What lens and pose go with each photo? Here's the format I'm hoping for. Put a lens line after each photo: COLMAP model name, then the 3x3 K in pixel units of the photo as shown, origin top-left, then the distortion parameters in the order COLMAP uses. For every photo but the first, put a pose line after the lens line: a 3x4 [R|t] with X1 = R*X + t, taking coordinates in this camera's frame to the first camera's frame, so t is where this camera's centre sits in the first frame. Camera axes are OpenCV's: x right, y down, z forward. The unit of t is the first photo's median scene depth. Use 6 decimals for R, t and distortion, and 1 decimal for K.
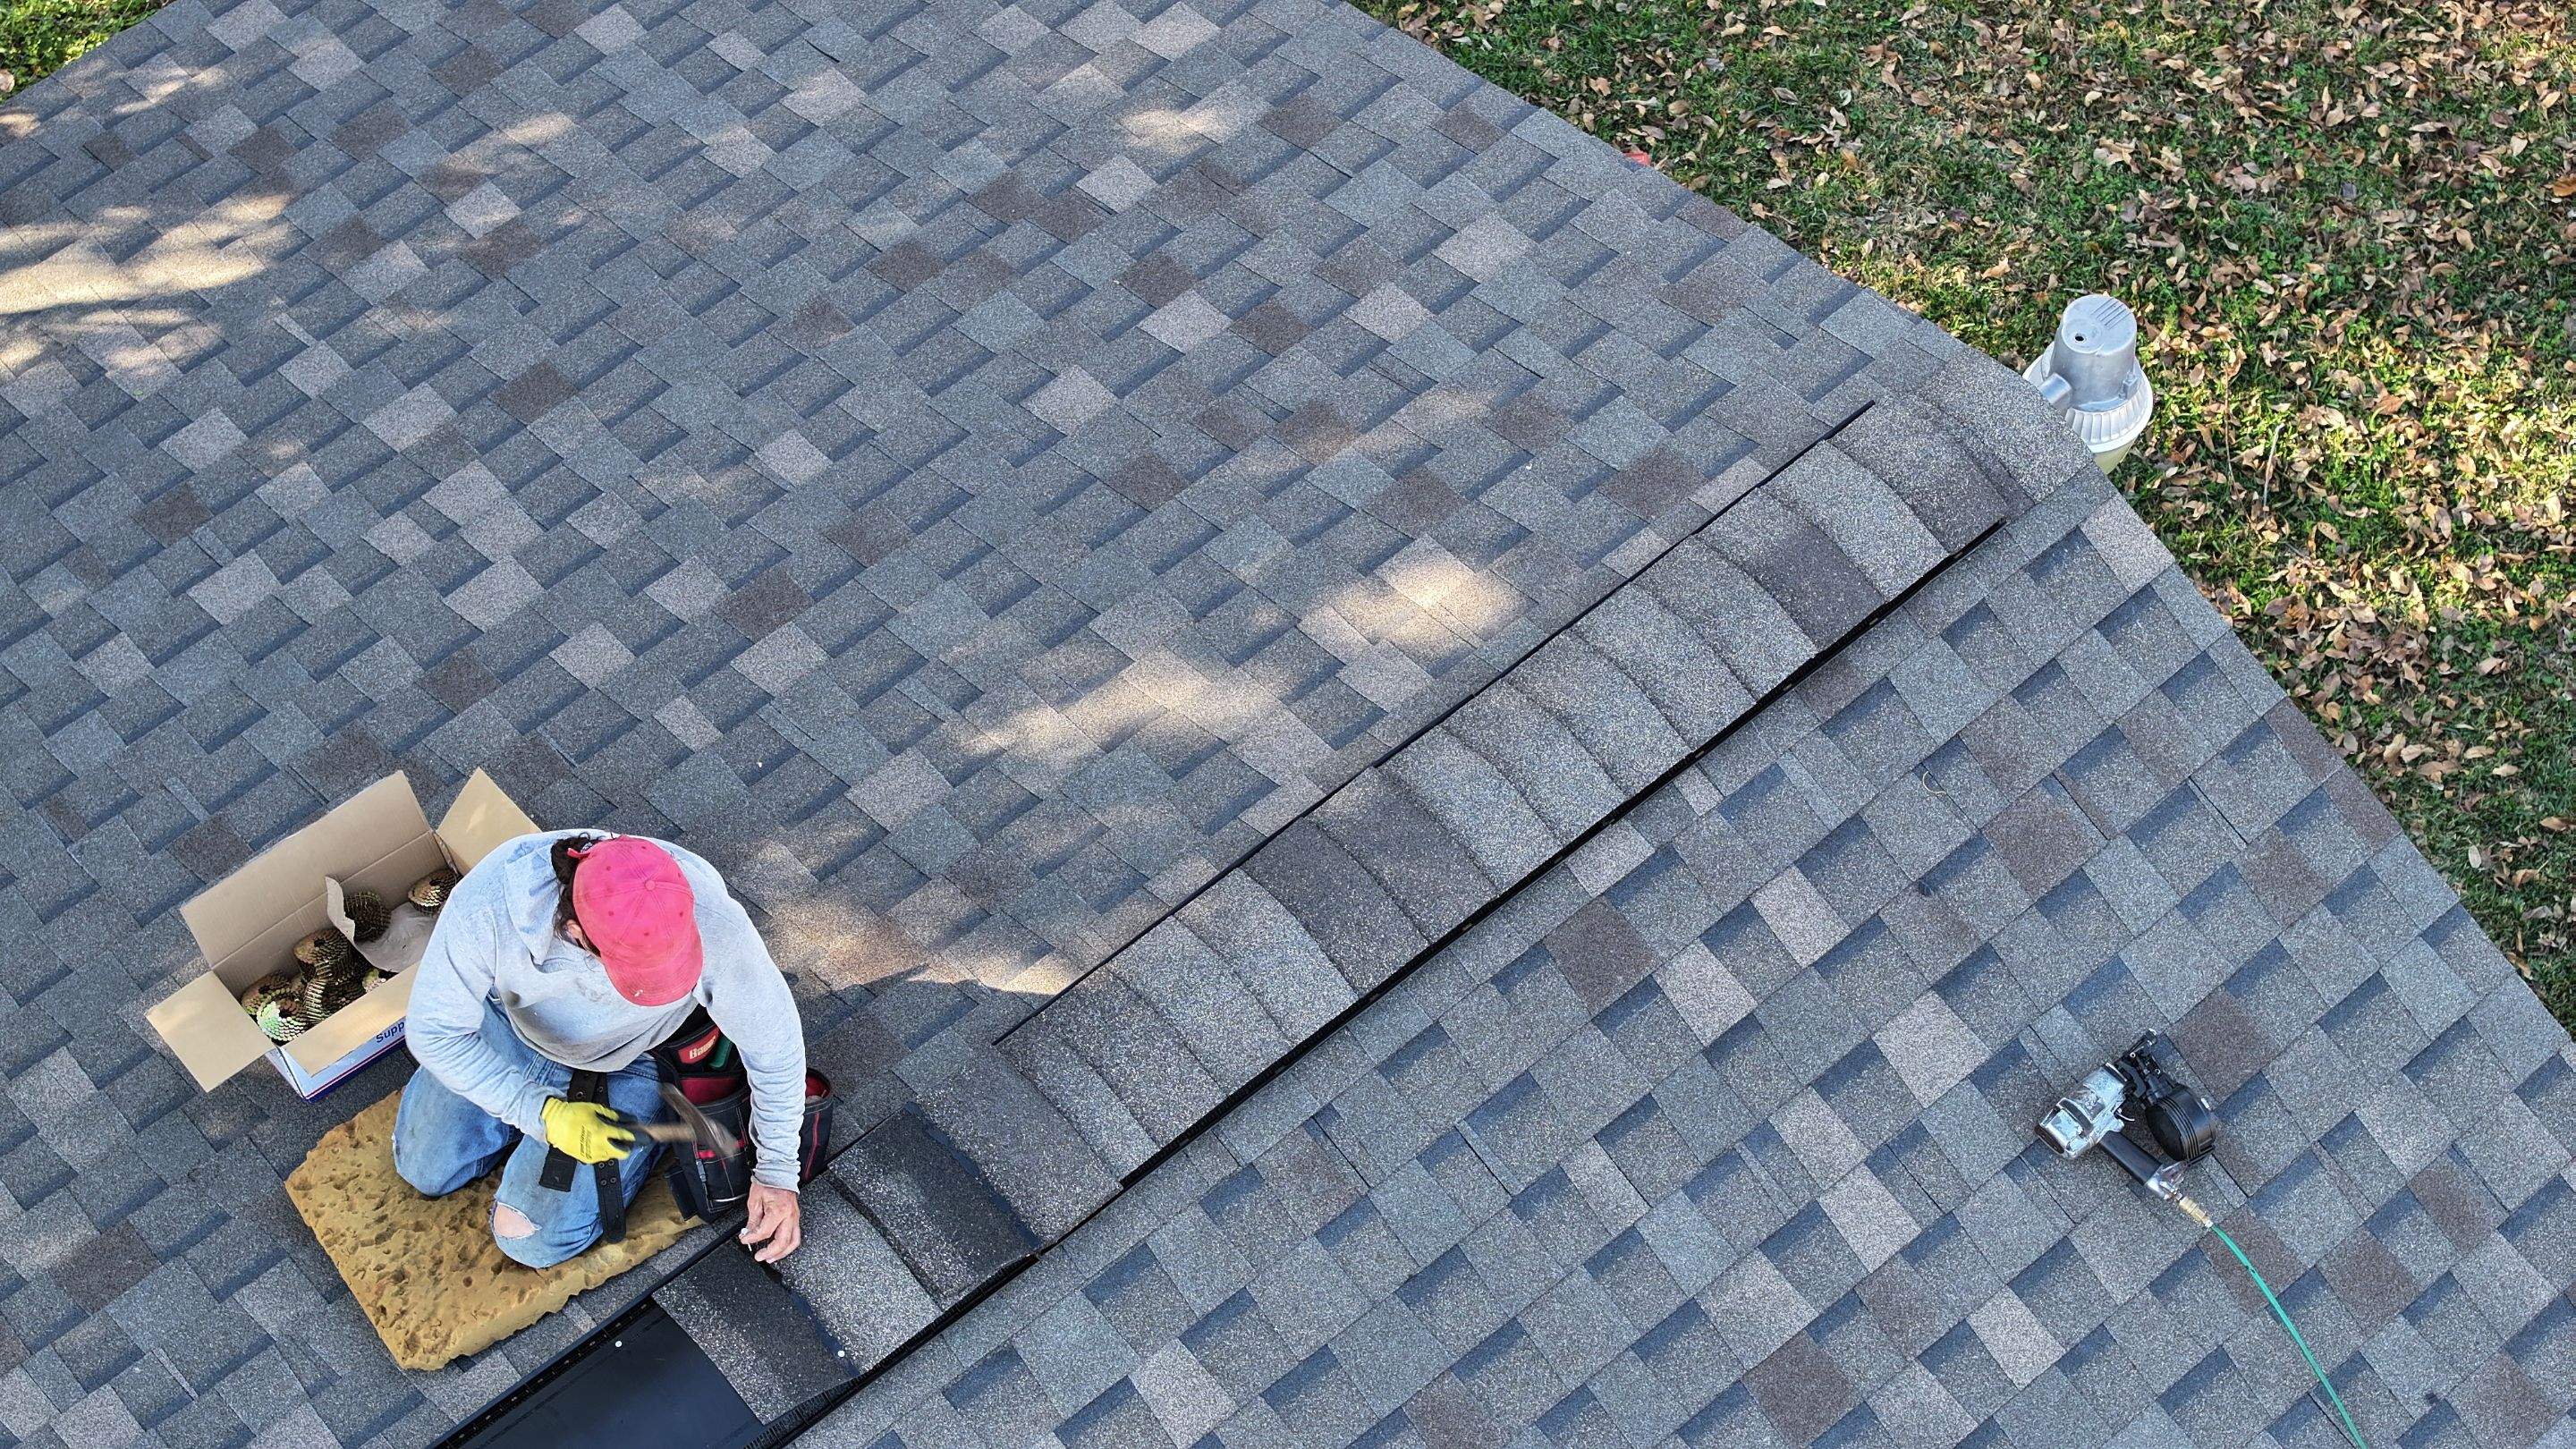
lens RADIAL K [[5189.3, 0, 1278.7], [0, 5189.3, 722.2], [0, 0, 1]] dist [-0.163912, 0.000000]
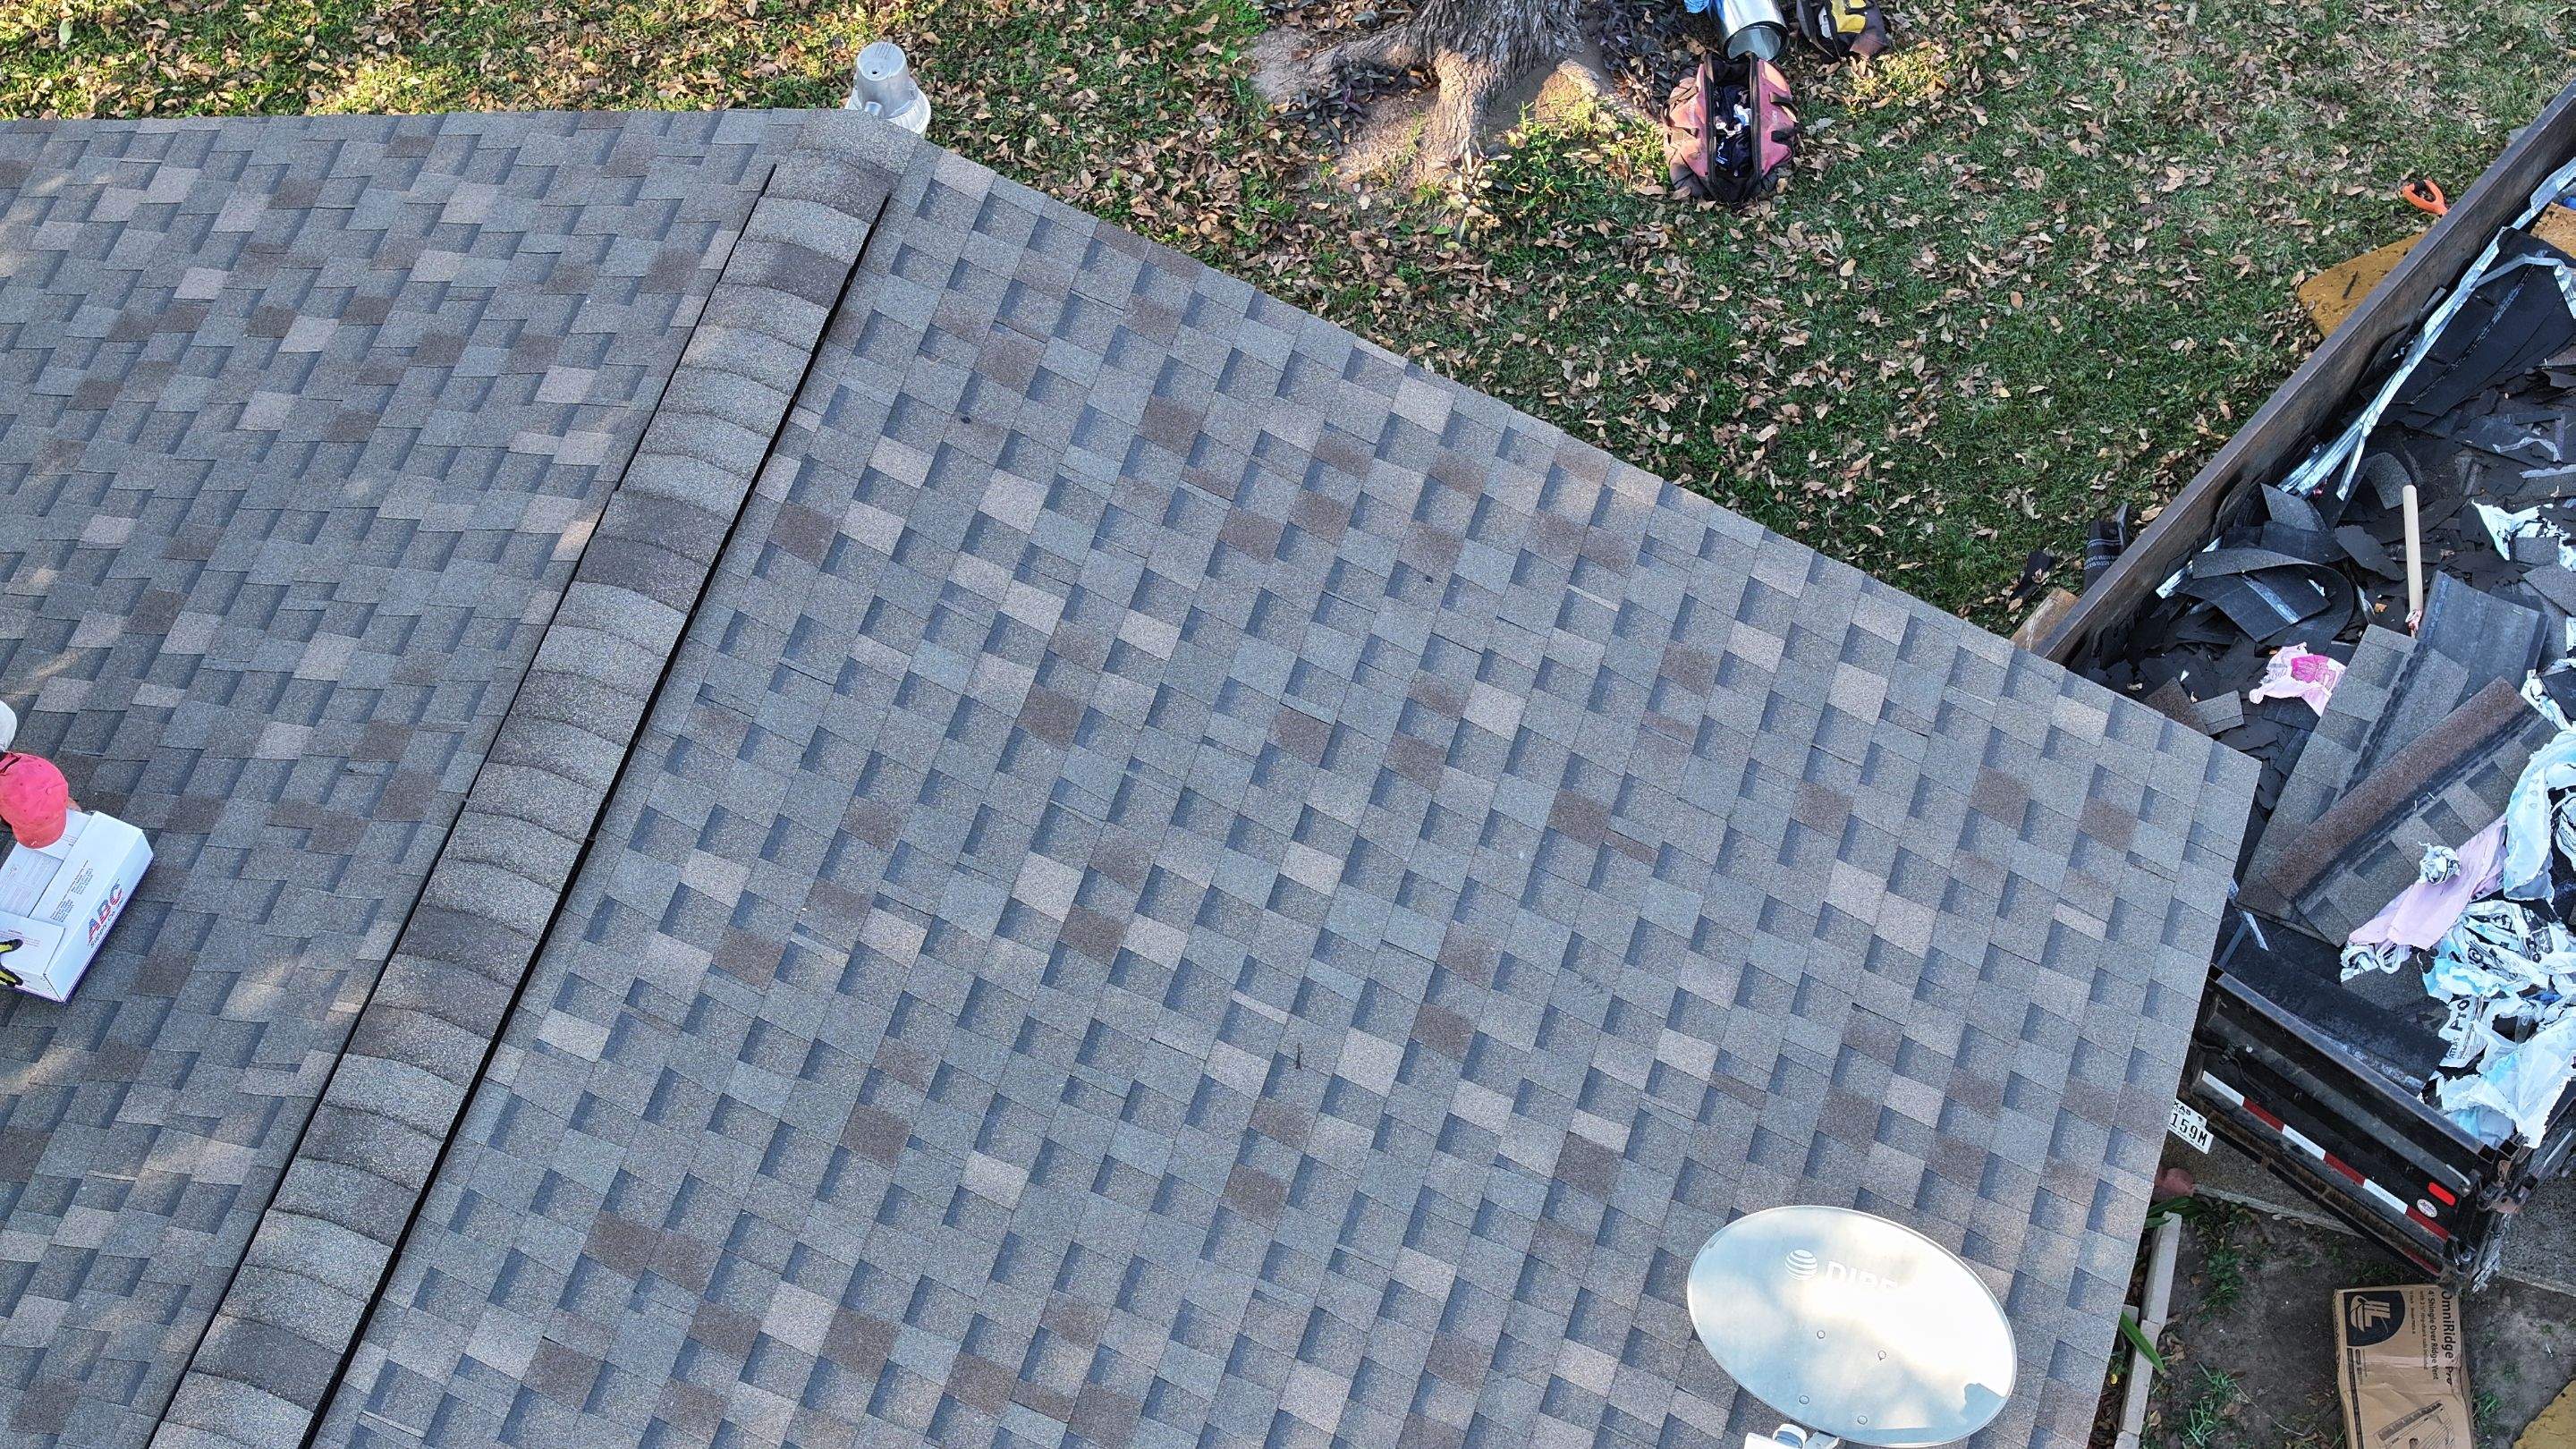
lens RADIAL K [[5189.3, 0, 1299.2], [0, 5189.3, 722.0], [0, 0, 1]] dist [-0.163912, 0.000000]
pose [[0.844397, -0.434457, 0.313434, -0.312754], [0.448024, 0.893468, 0.031468, 0.109403], [-0.293715, 0.113854, 0.949088, -0.489888]]
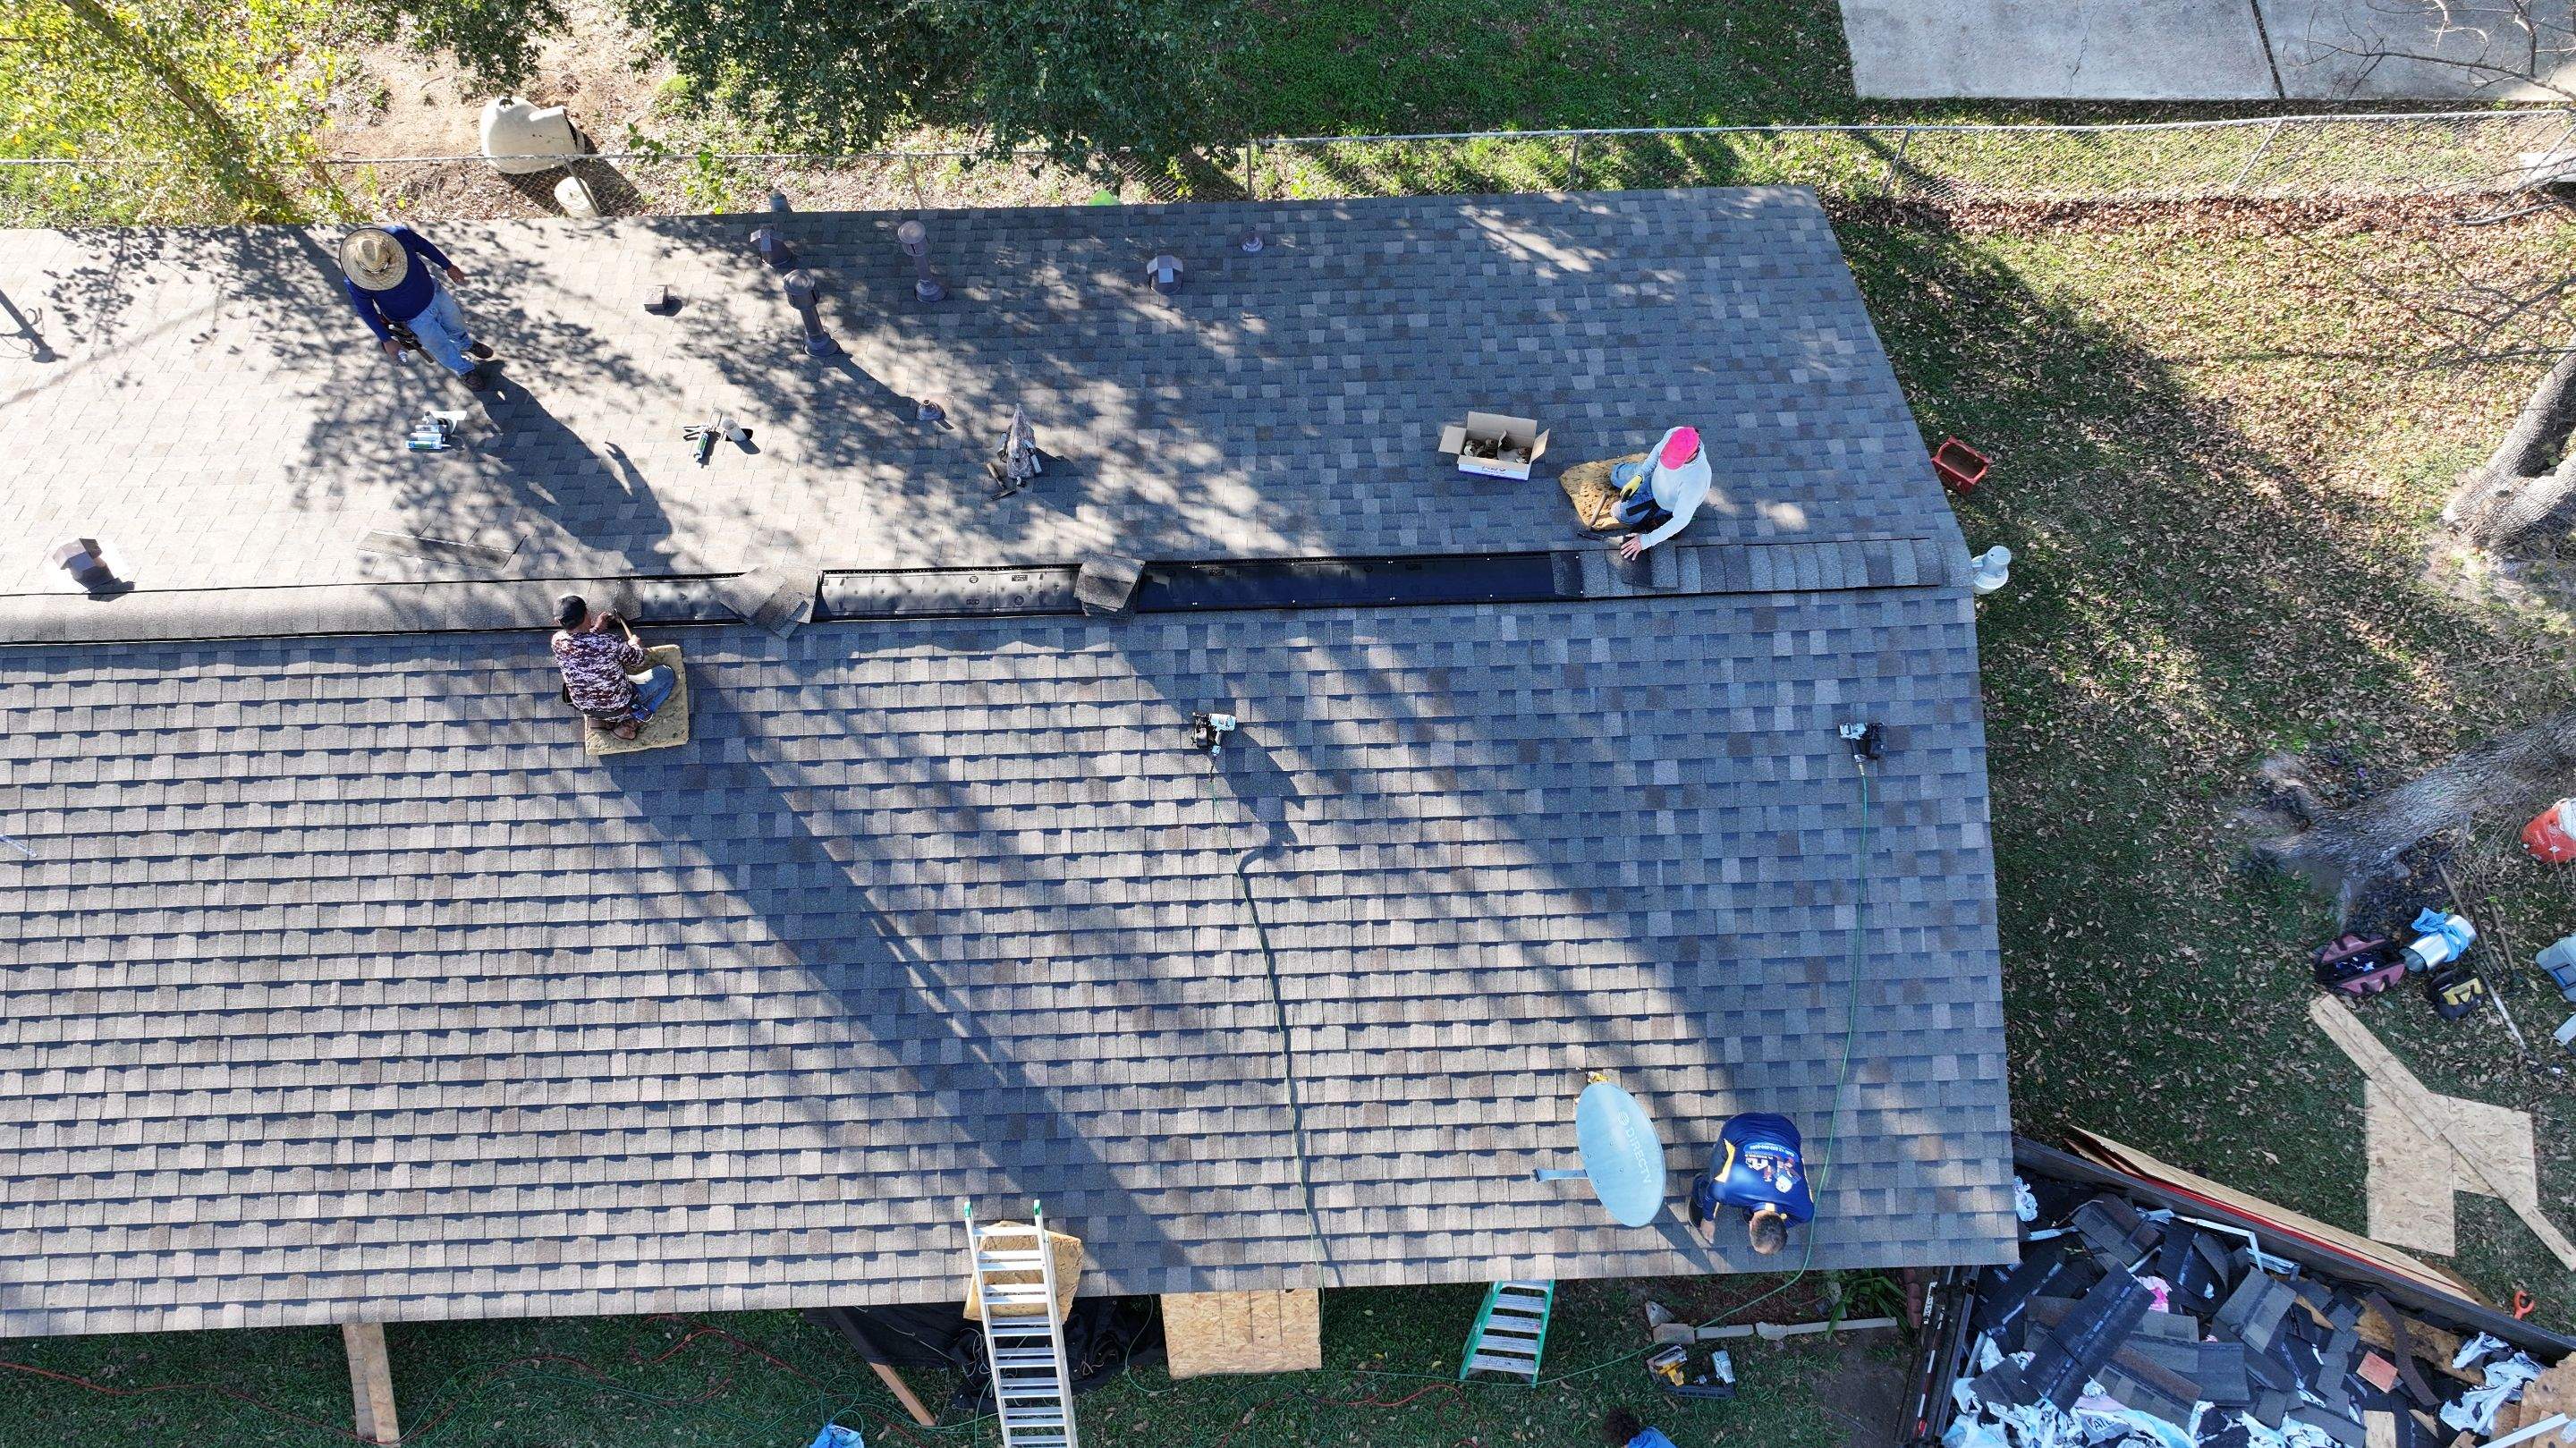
lens RADIAL K [[1827.7, 0, 1285.4], [0, 1827.7, 718.2], [0, 0, 1]] dist [0.001452, 0.016250]
pose [[0.787238, 0.569927, -0.235455, 0.136083], [-0.523998, 0.819566, 0.231812, -0.020682], [0.325087, -0.059114, 0.943835, -0.345172]]
